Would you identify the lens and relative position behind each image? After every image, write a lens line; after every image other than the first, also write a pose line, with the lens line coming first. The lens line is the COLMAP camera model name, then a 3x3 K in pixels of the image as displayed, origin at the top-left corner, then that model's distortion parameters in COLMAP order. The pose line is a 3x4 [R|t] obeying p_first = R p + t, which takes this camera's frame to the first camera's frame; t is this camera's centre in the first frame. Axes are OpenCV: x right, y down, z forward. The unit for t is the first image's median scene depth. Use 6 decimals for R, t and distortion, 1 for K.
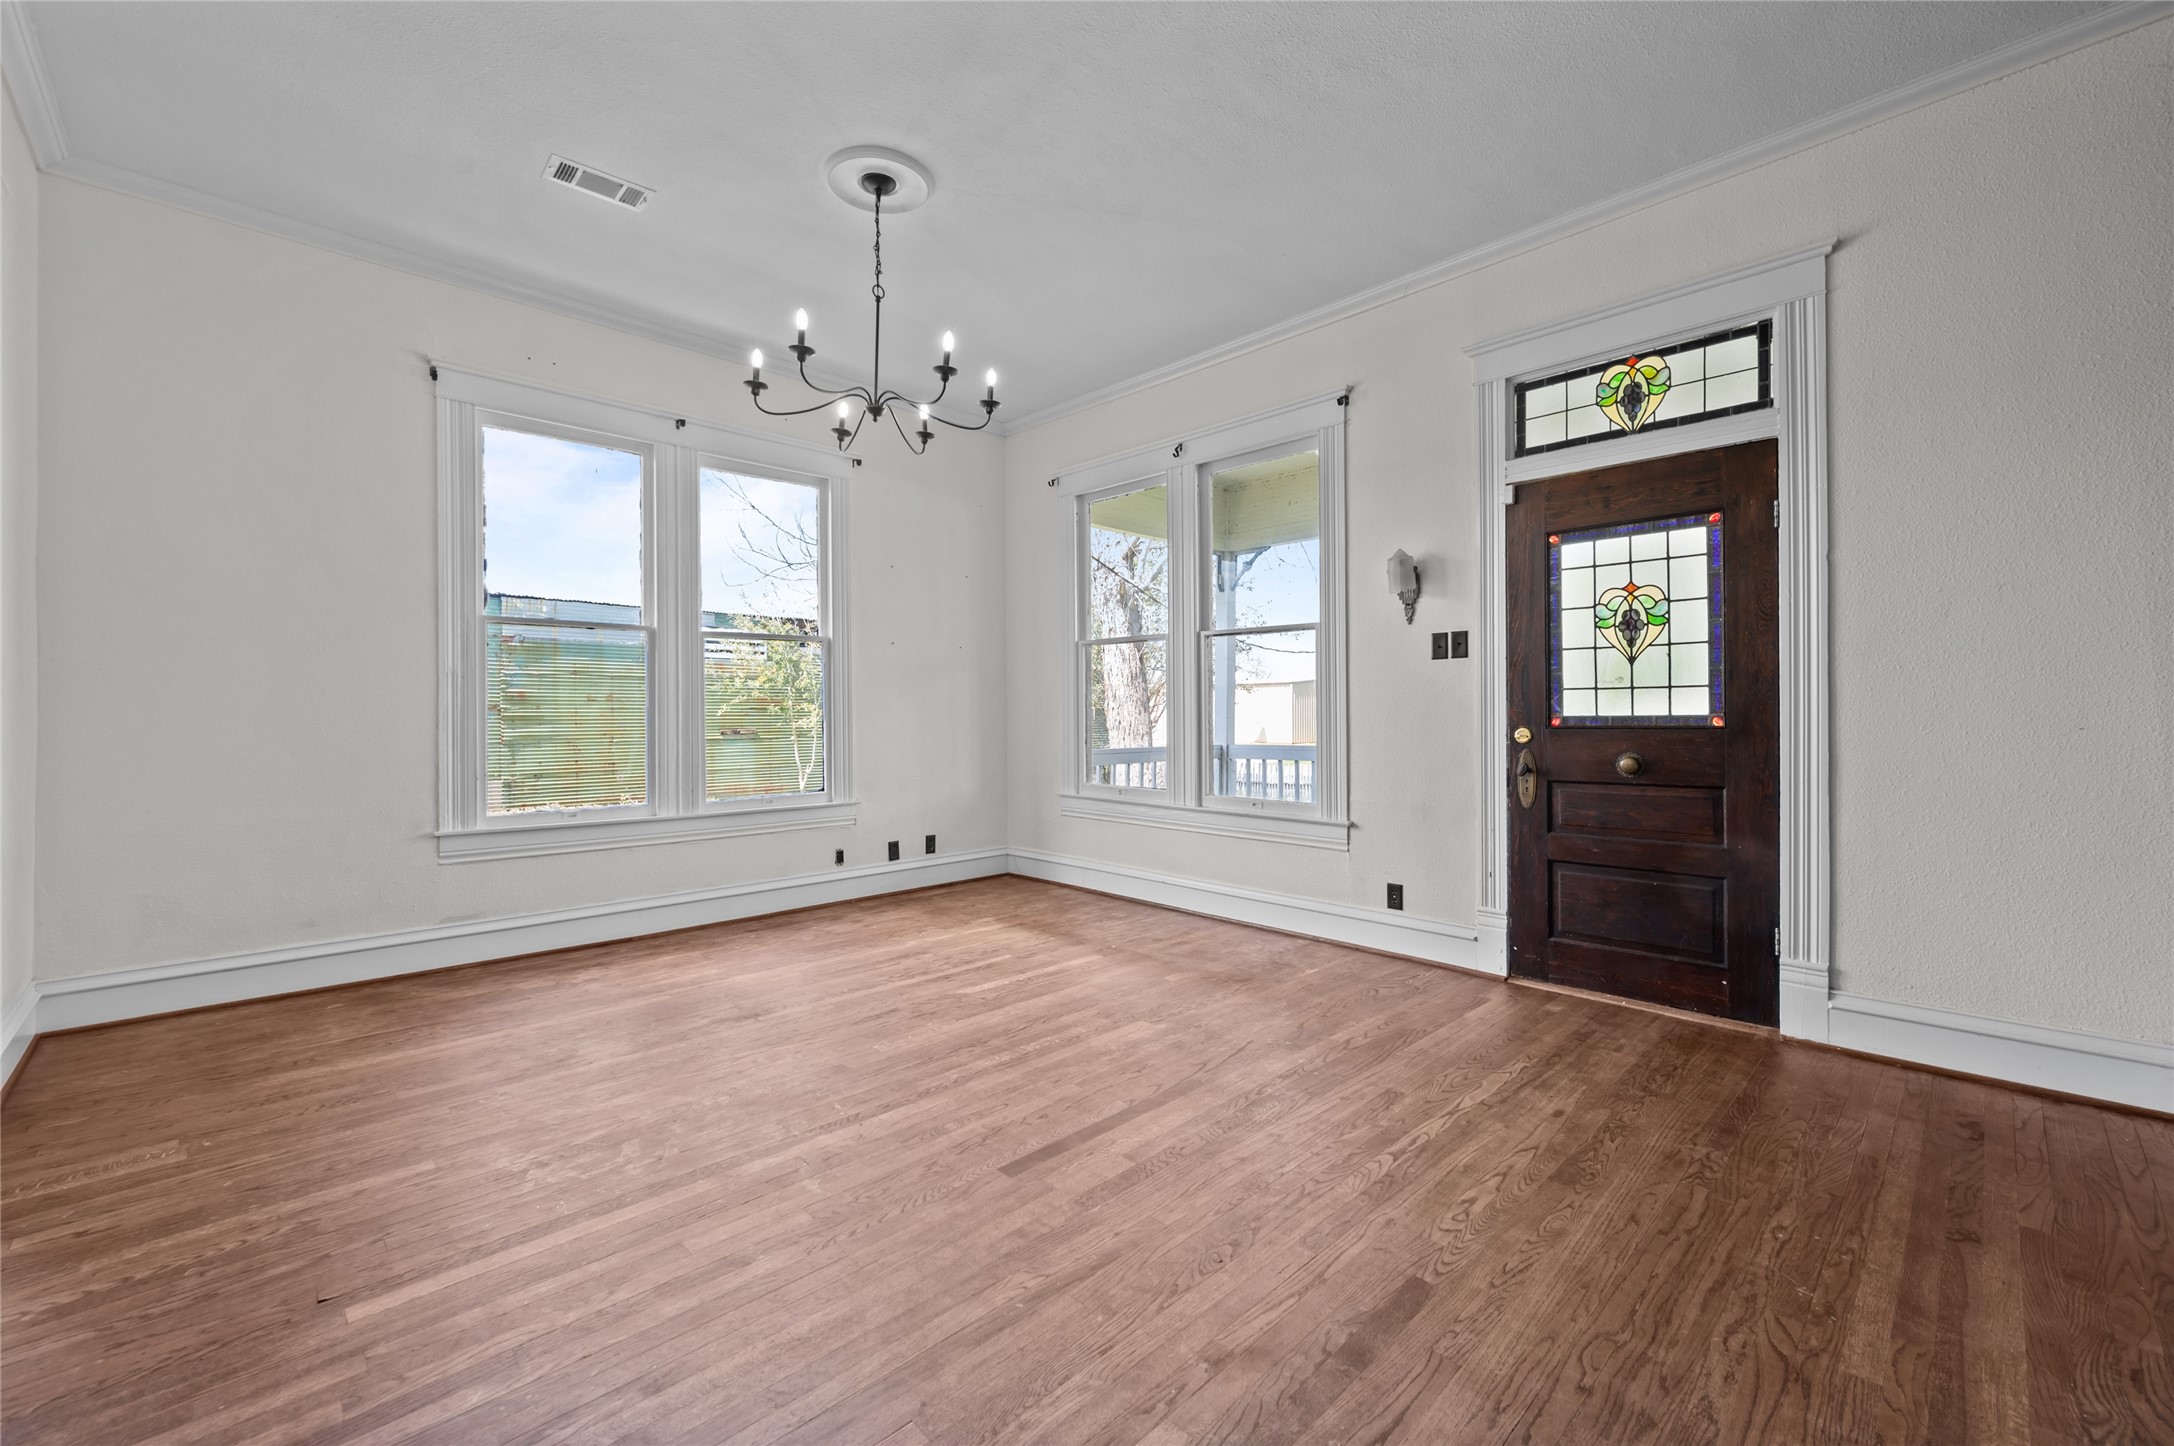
lens RADIAL K [[882.4, 0, 1075.6], [0, 882.4, 710.9], [0, 0, 1]] dist [-0.002649, 0.001418]
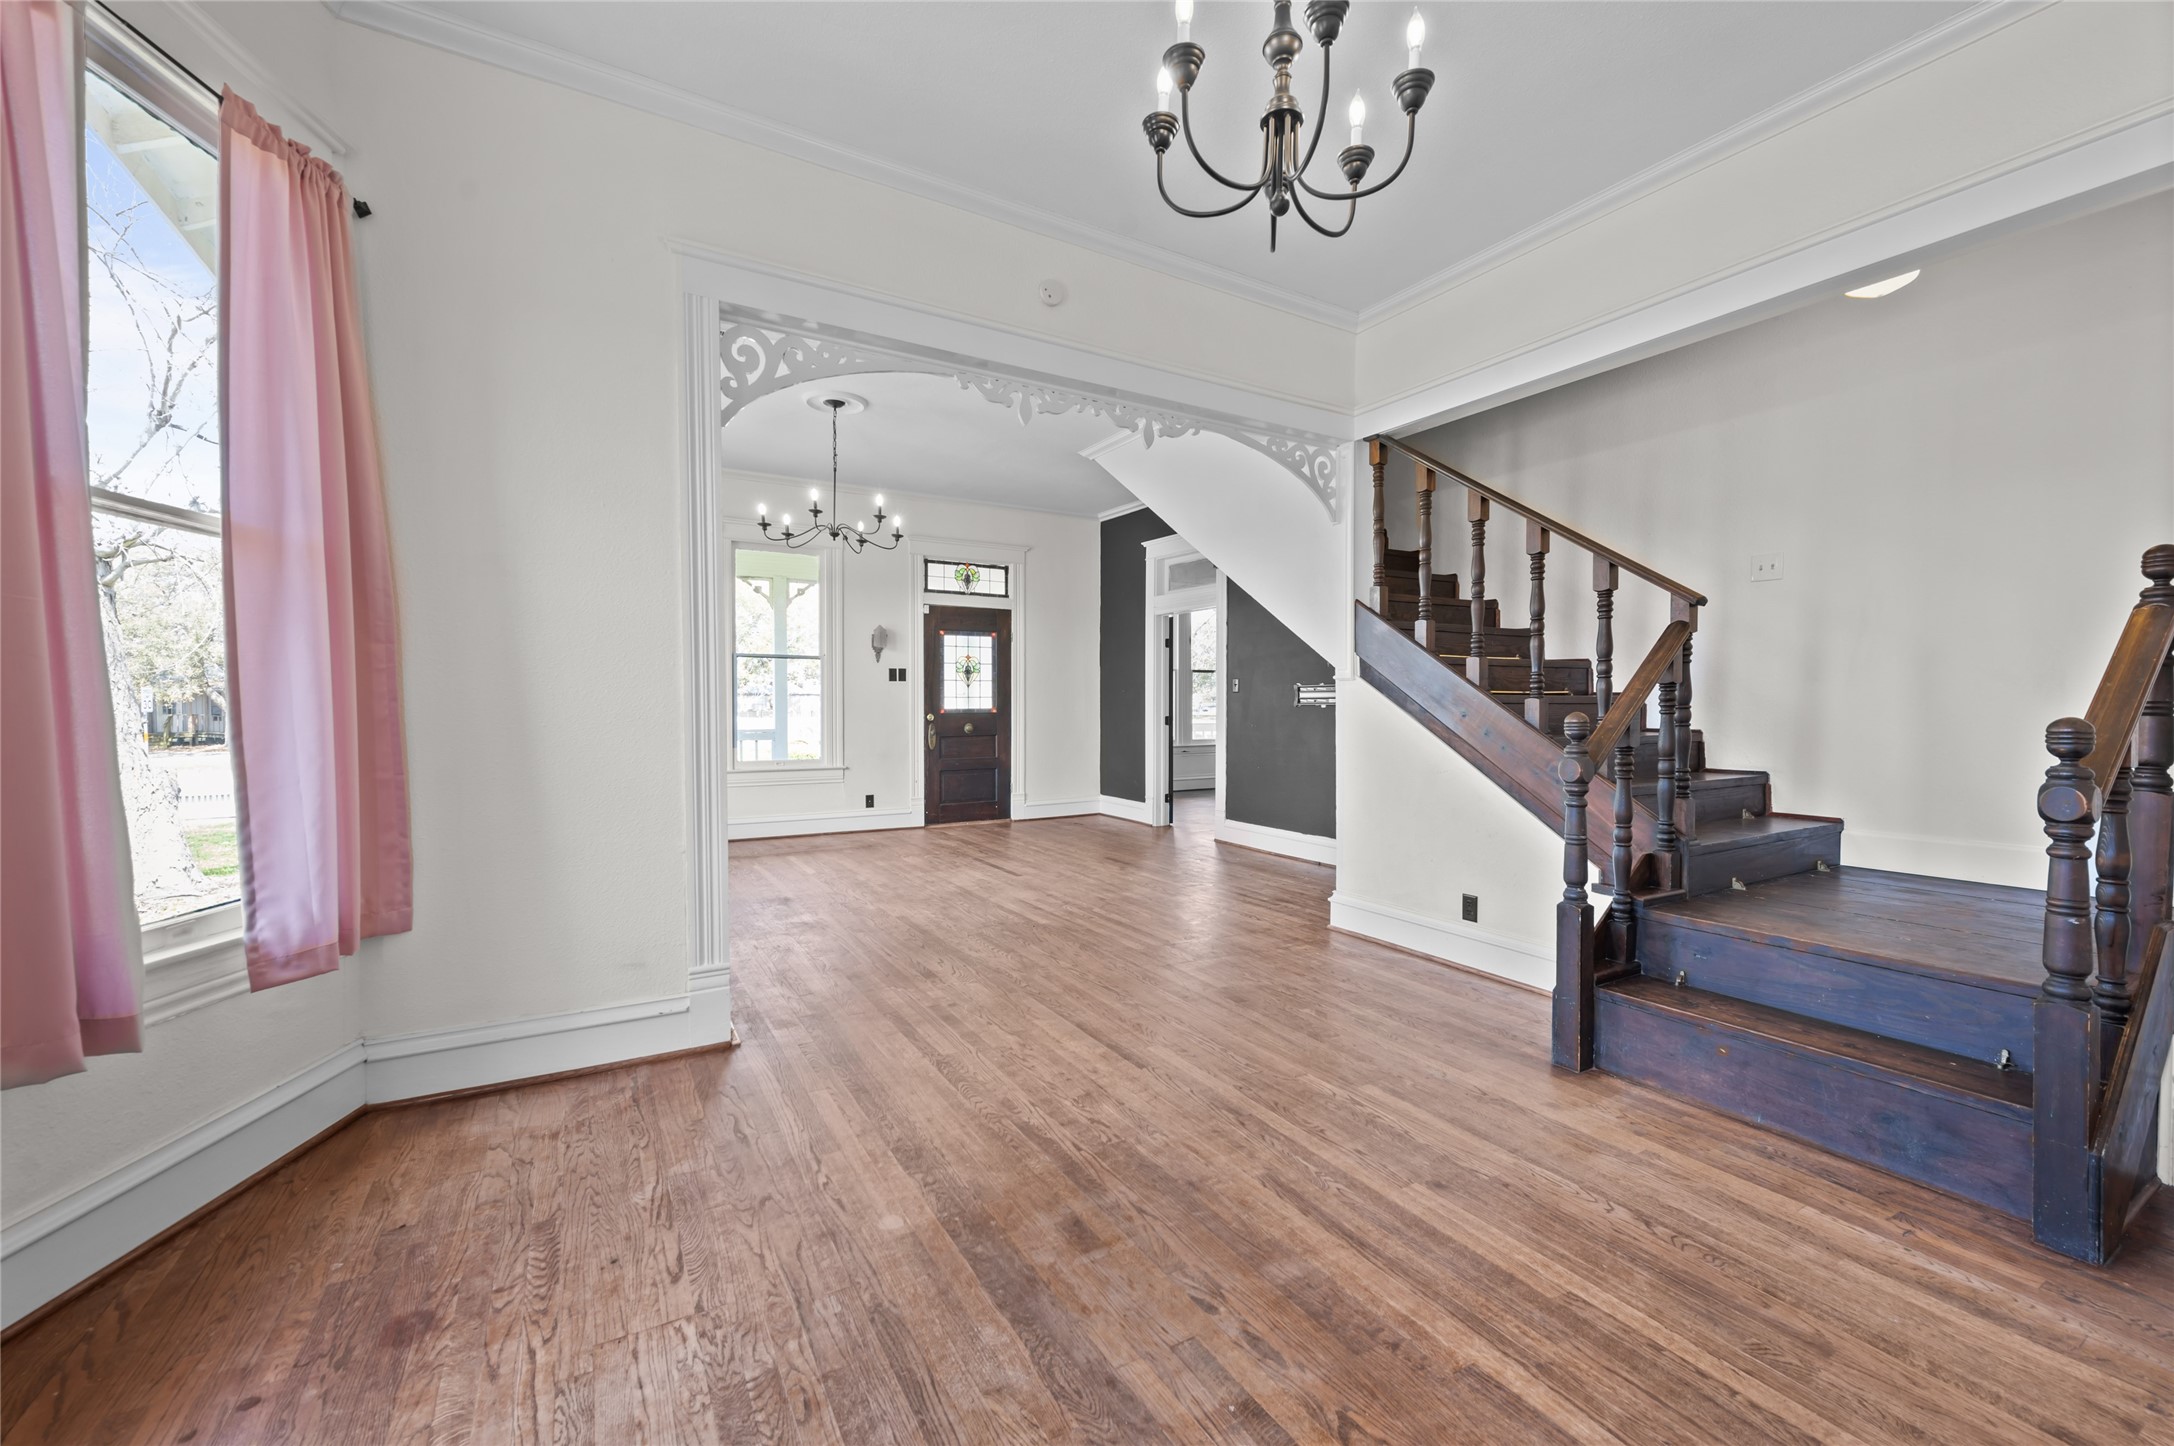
lens RADIAL K [[882.4, 0, 1078.6], [0, 882.4, 724.3], [0, 0, 1]] dist [-0.002649, 0.001418]
pose [[0.234213, -0.020612, 0.971967, -1.700492], [-0.003750, 0.999749, 0.022105, -0.006336], [-0.972178, -0.008822, 0.234077, 0.111253]]
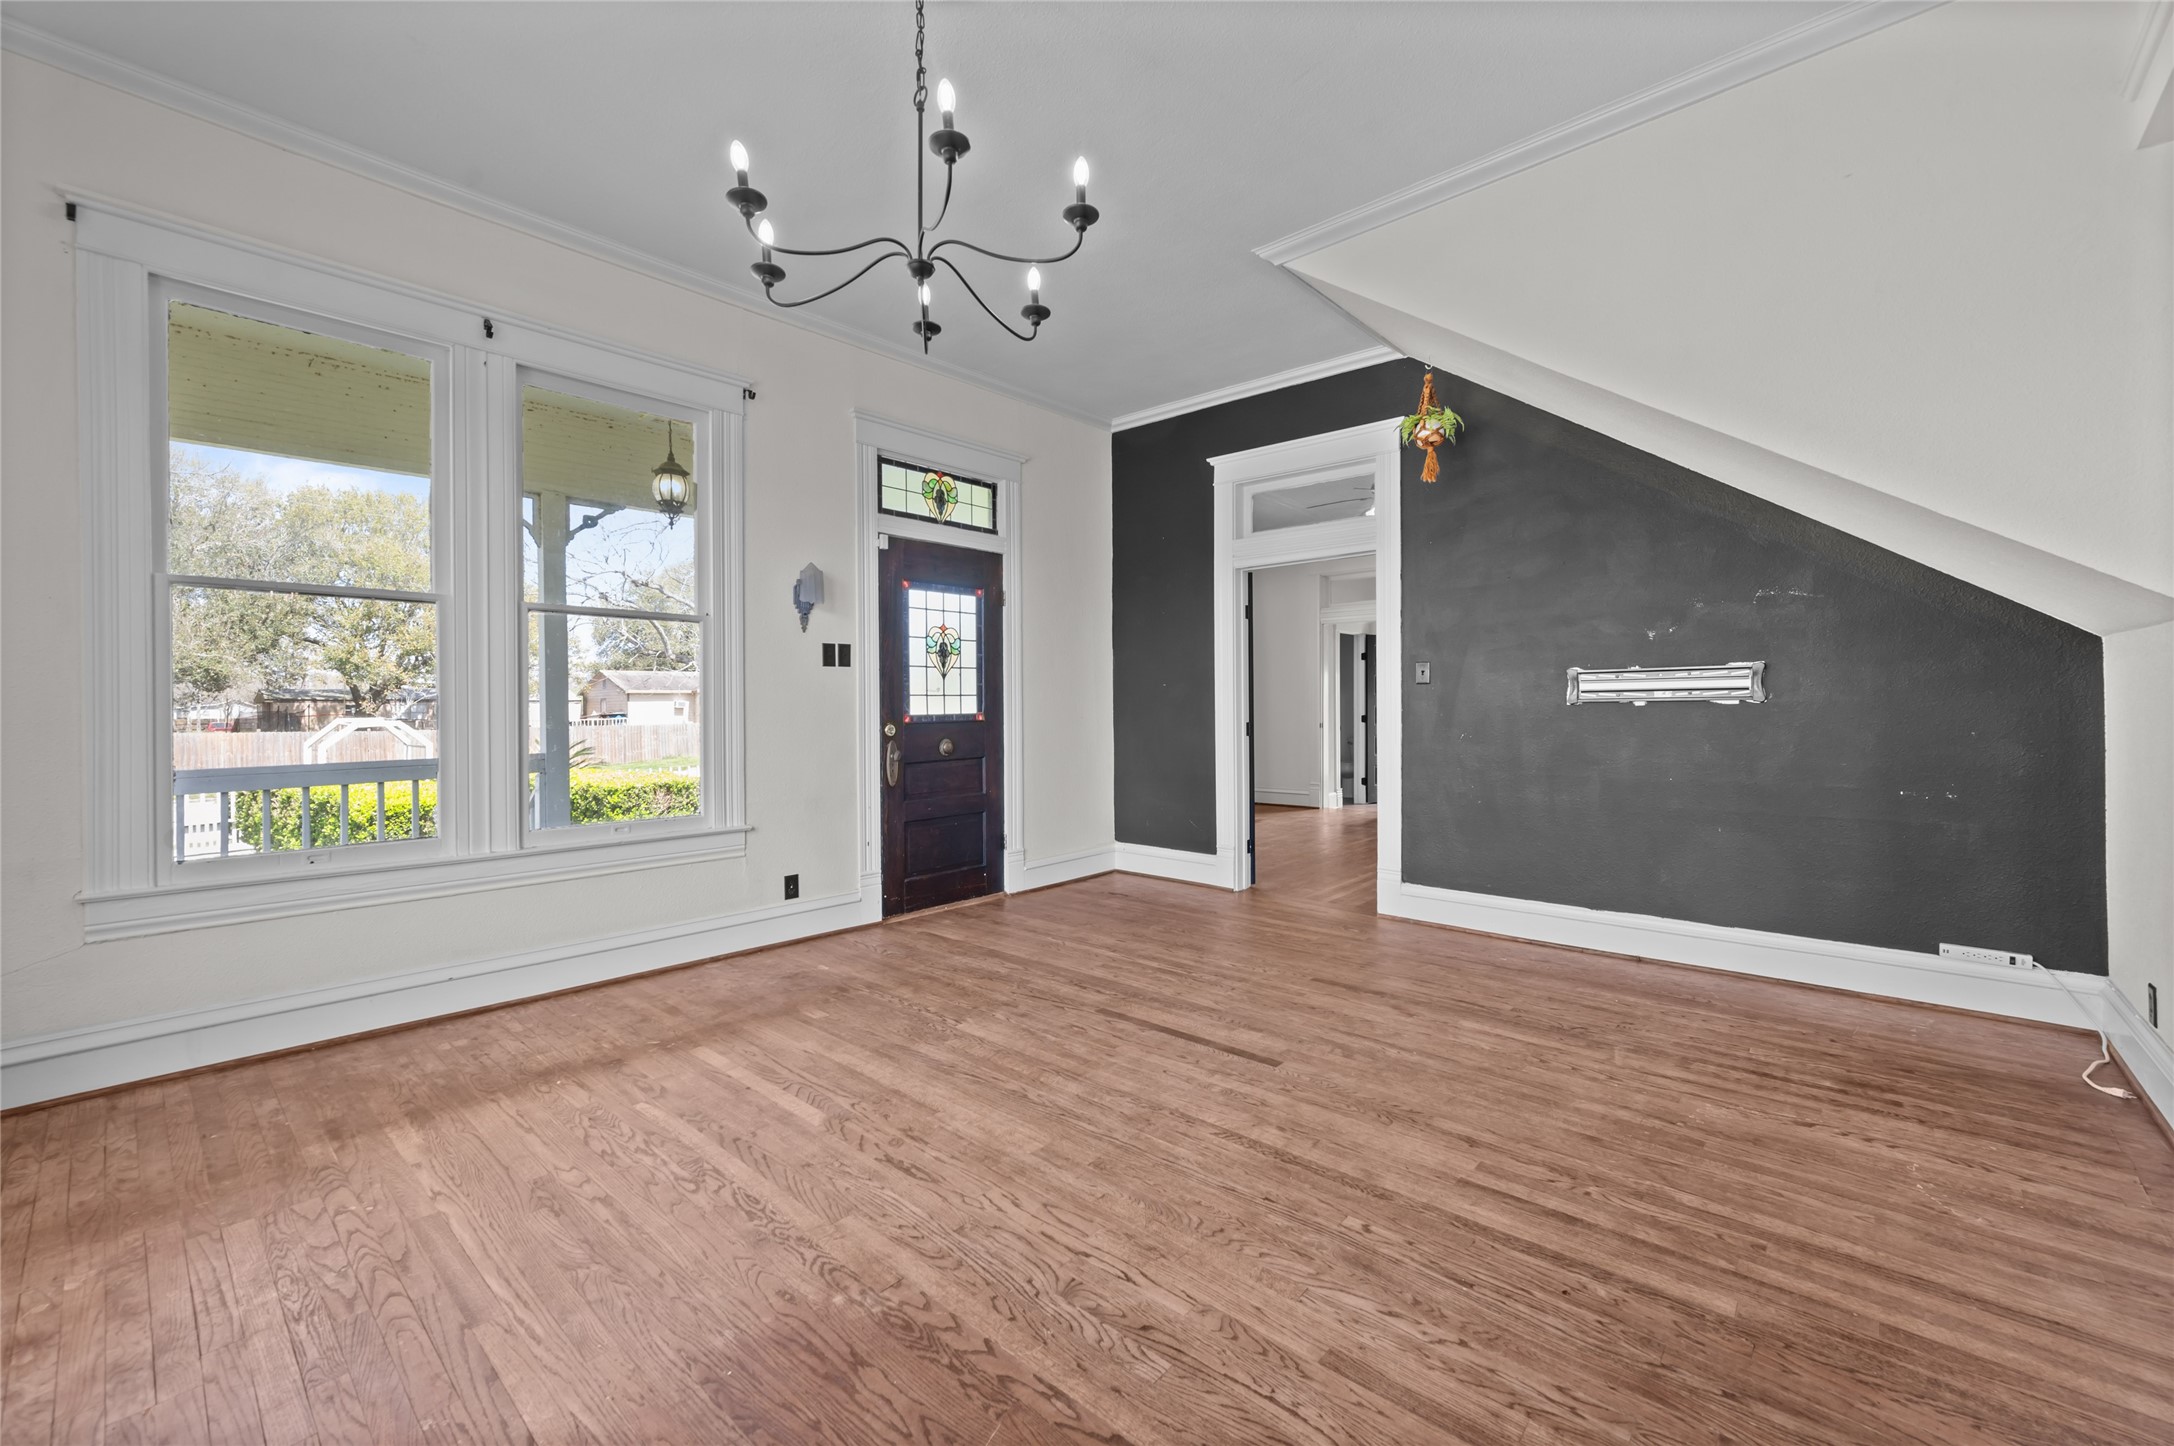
lens RADIAL K [[882.4, 0, 1070.8], [0, 882.4, 711.3], [0, 0, 1]] dist [-0.002649, 0.001418]
pose [[-0.066593, -0.002717, 0.997777, -0.855332], [0.005228, 0.999982, 0.003072, -0.002737], [-0.997767, 0.005421, -0.066577, 0.875135]]
